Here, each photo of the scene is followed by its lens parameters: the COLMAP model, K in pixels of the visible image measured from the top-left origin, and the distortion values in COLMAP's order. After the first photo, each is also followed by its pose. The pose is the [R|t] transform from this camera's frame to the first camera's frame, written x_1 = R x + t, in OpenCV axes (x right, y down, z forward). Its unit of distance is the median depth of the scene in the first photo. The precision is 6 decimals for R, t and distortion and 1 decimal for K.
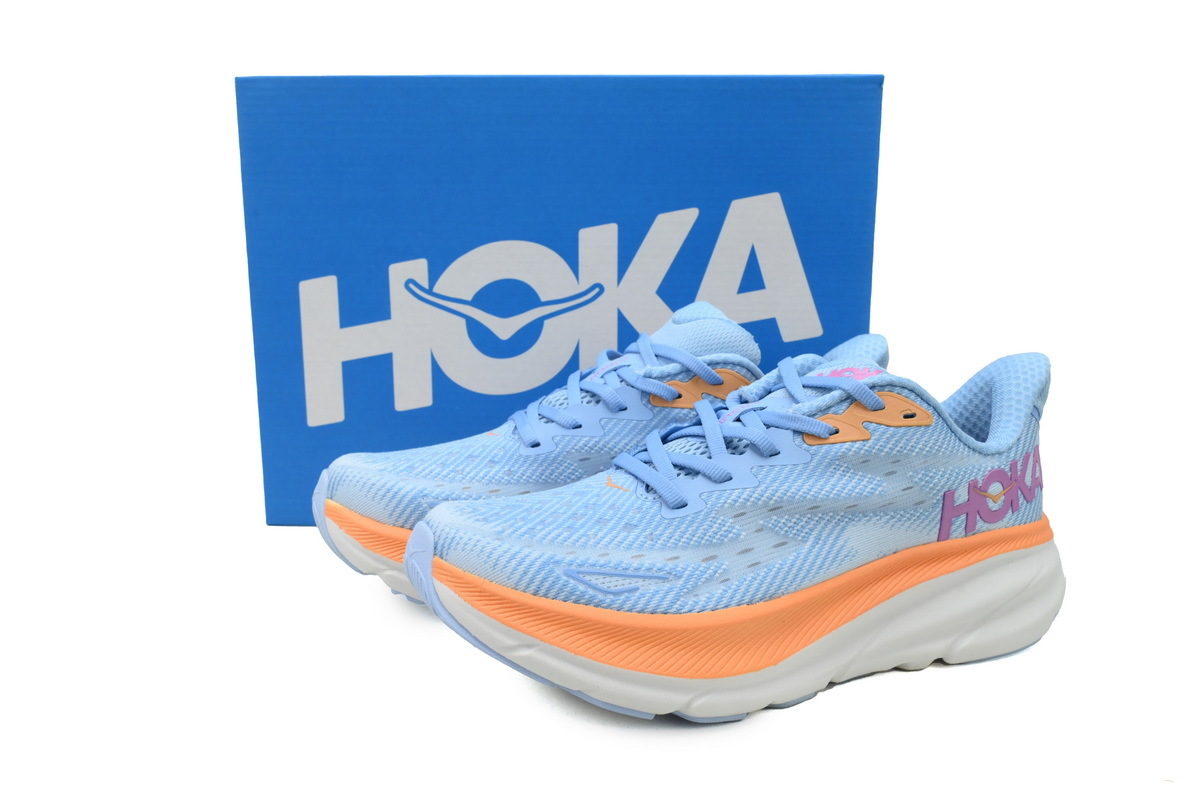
lens RADIAL K [[1097.1, 0, 600.0], [0, 1097.1, 400.0], [0, 0, 1]] dist [-0.001447, -0.003072]
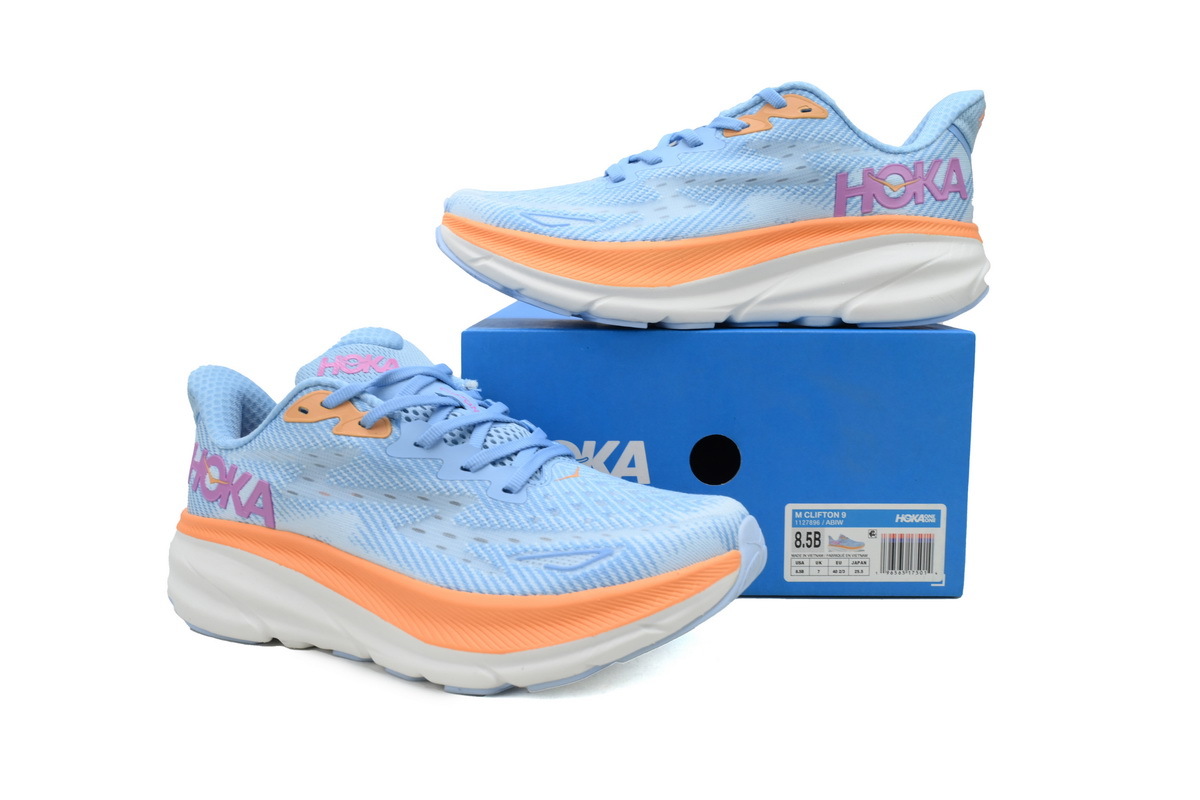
lens RADIAL K [[1097.1, 0, 600.0], [0, 1097.1, 400.0], [0, 0, 1]] dist [-0.001447, -0.003072]
pose [[0.930762, 0.037681, -0.363678, 0.531305], [-0.062616, 0.996408, -0.057017, 0.429360], [0.360223, 0.075841, 0.929778, -0.219547]]
